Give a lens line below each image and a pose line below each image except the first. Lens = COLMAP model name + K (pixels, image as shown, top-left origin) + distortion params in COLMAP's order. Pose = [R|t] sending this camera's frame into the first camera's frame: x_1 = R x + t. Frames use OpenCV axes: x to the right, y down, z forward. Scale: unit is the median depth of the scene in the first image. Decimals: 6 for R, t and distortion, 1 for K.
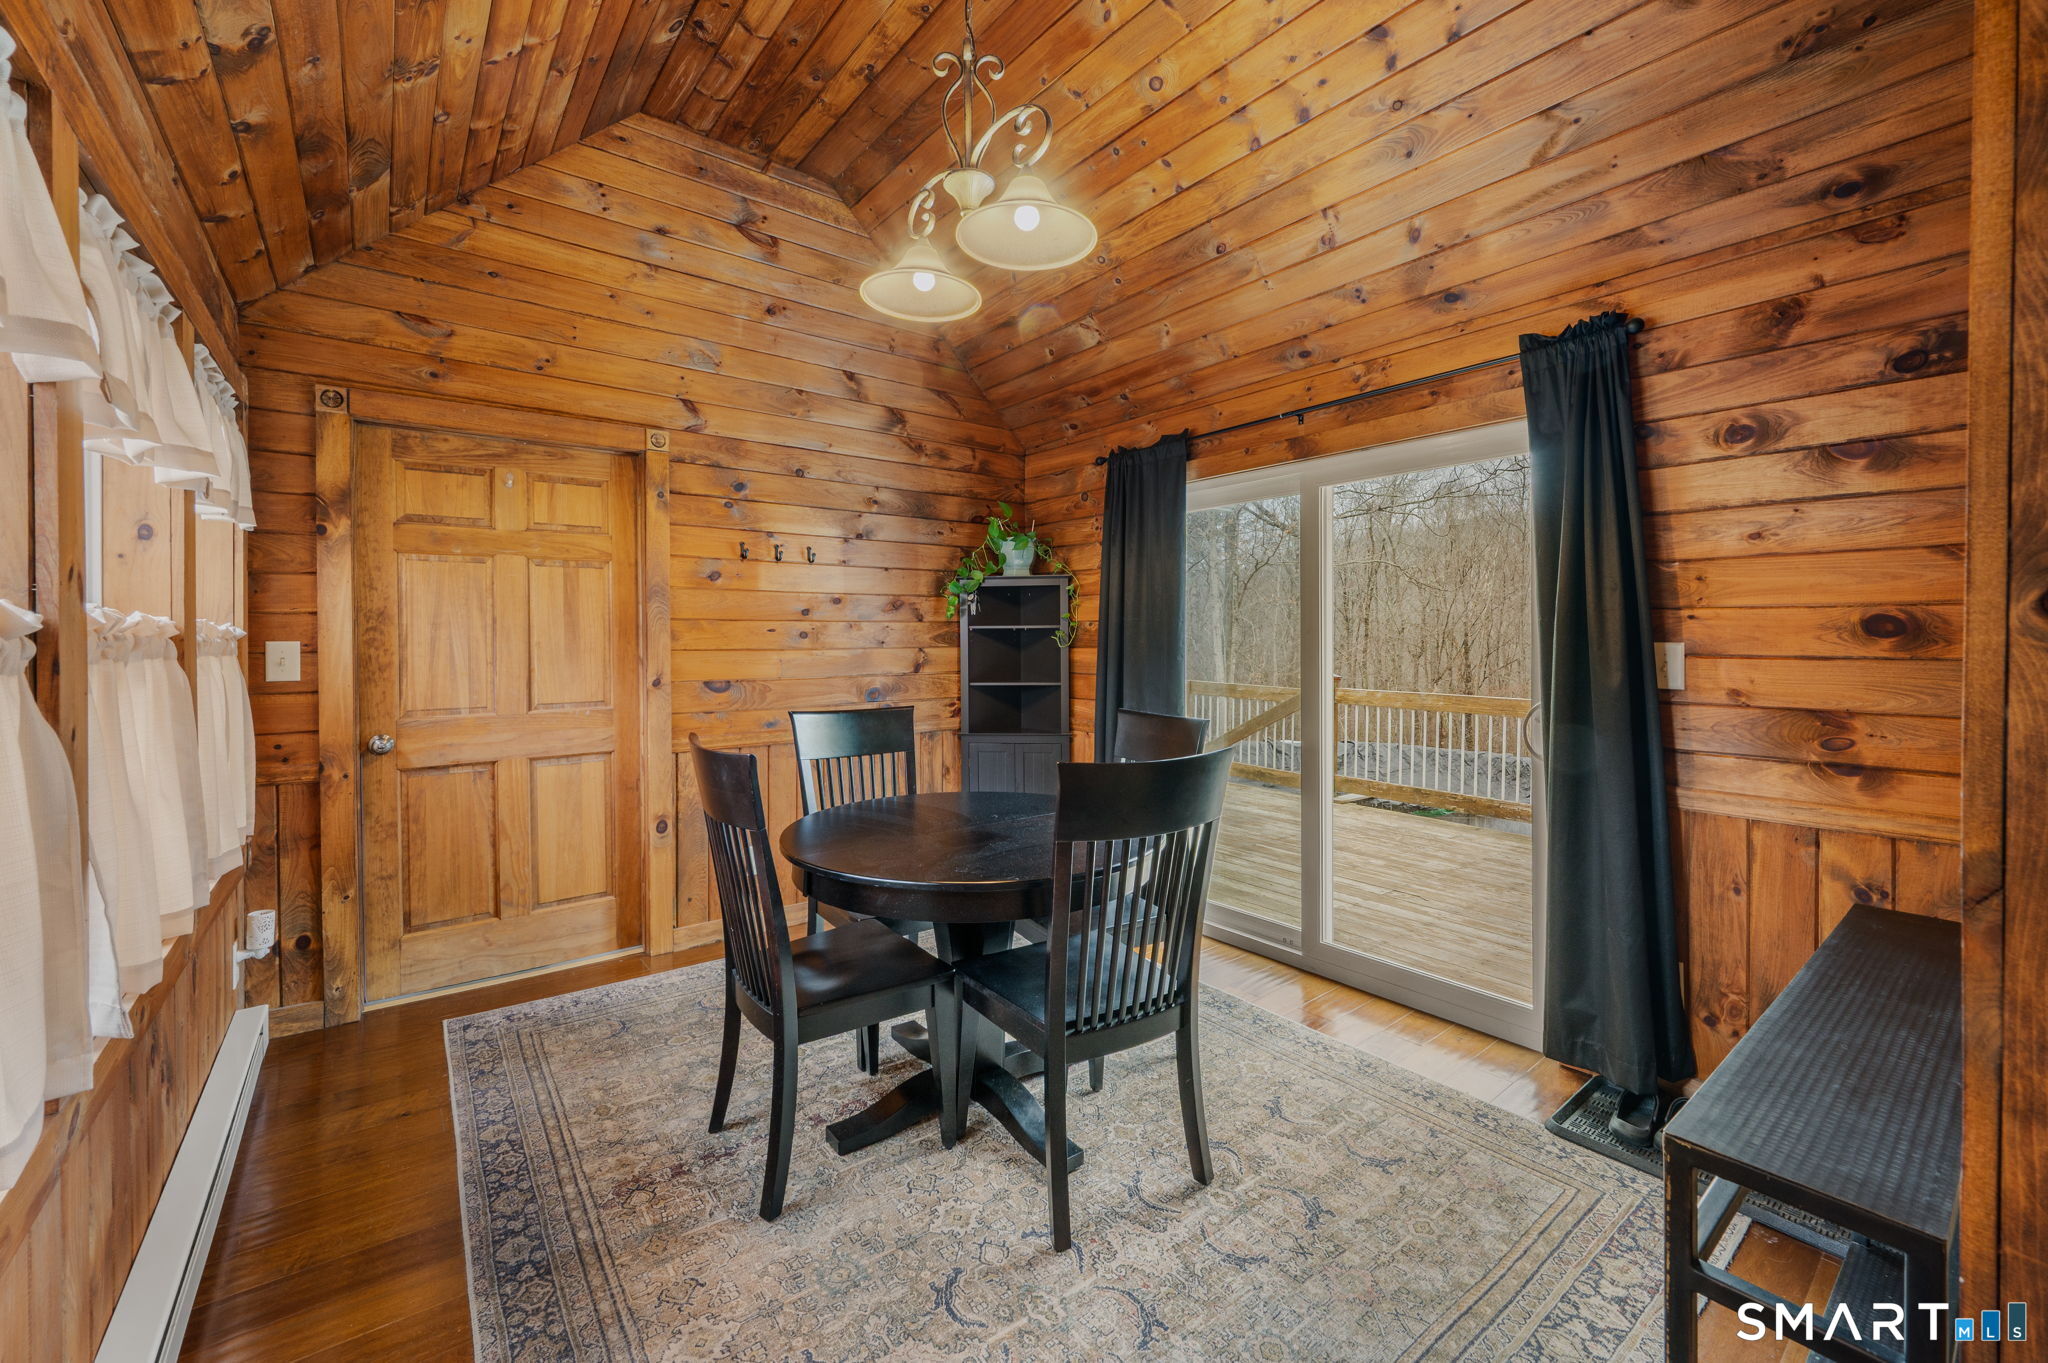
lens RADIAL K [[829.8, 0, 1018.0], [0, 829.8, 662.9], [0, 0, 1]] dist [-0.004539, -0.000302]
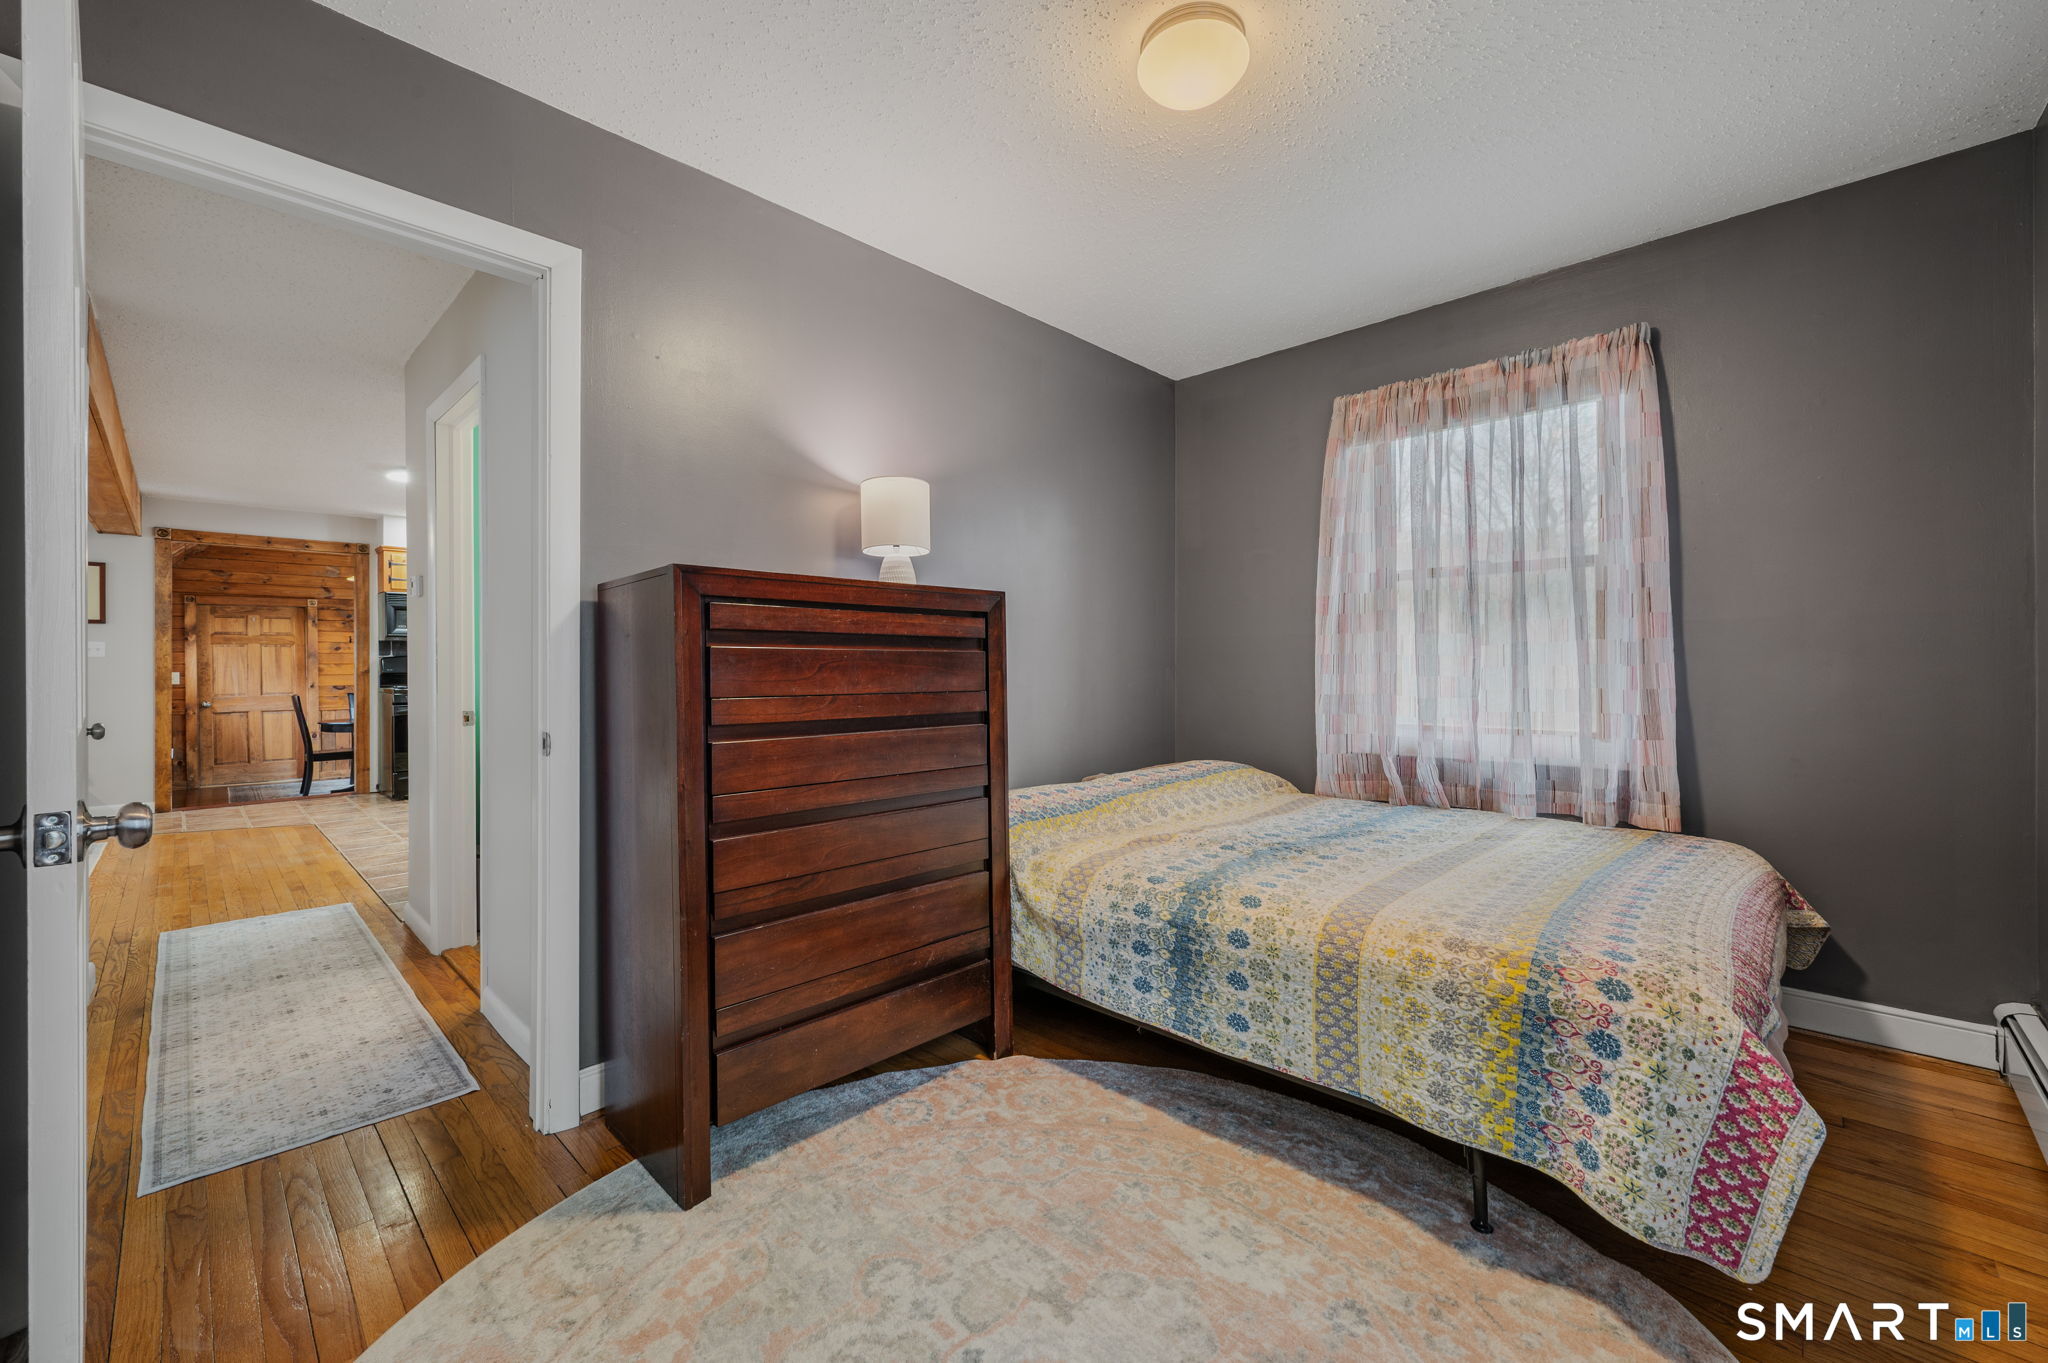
lens RADIAL K [[829.8, 0, 1029.3], [0, 829.8, 679.4], [0, 0, 1]] dist [-0.004539, -0.000302]
pose [[0.993376, -0.003066, 0.114864, 1.943796], [0.003855, 0.999970, -0.006649, 0.033802], [-0.114840, 0.007048, 0.993359, -2.437154]]
